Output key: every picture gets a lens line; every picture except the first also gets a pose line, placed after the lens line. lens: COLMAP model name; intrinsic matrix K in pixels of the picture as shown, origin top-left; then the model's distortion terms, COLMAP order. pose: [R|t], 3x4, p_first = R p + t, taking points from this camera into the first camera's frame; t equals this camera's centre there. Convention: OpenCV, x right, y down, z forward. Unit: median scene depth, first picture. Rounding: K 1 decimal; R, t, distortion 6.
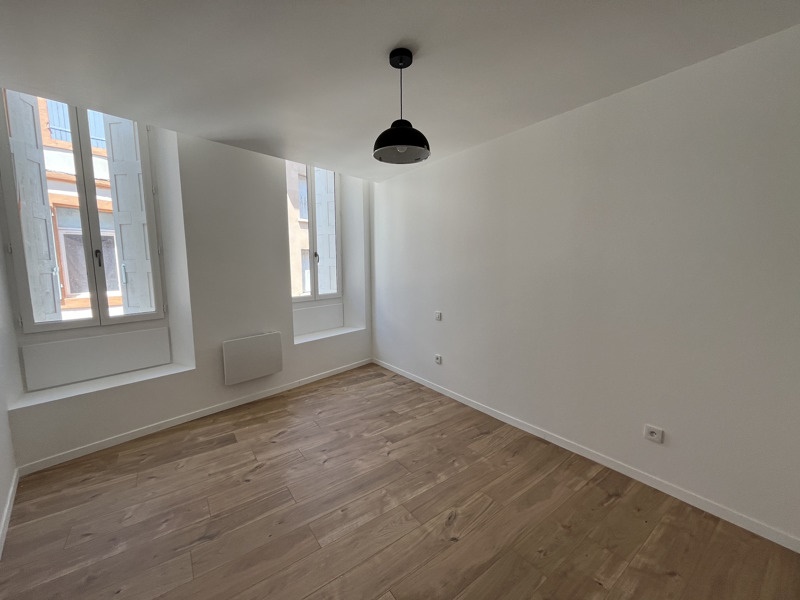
lens RADIAL K [[321.3, 0, 399.2], [0, 321.3, 298.2], [0, 0, 1]] dist [0.001145, 0.000366]
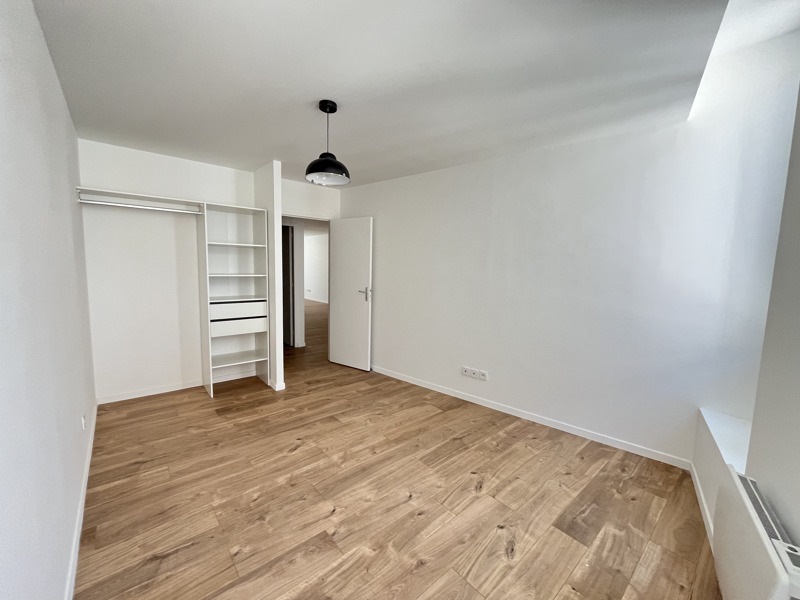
lens RADIAL K [[321.3, 0, 399.7], [0, 321.3, 299.6], [0, 0, 1]] dist [0.001145, 0.000366]
pose [[-0.996077, -0.007182, -0.088196, -0.130966], [-0.025916, 0.976672, 0.213169, -0.195701], [0.084608, 0.214619, -0.973026, 1.820949]]
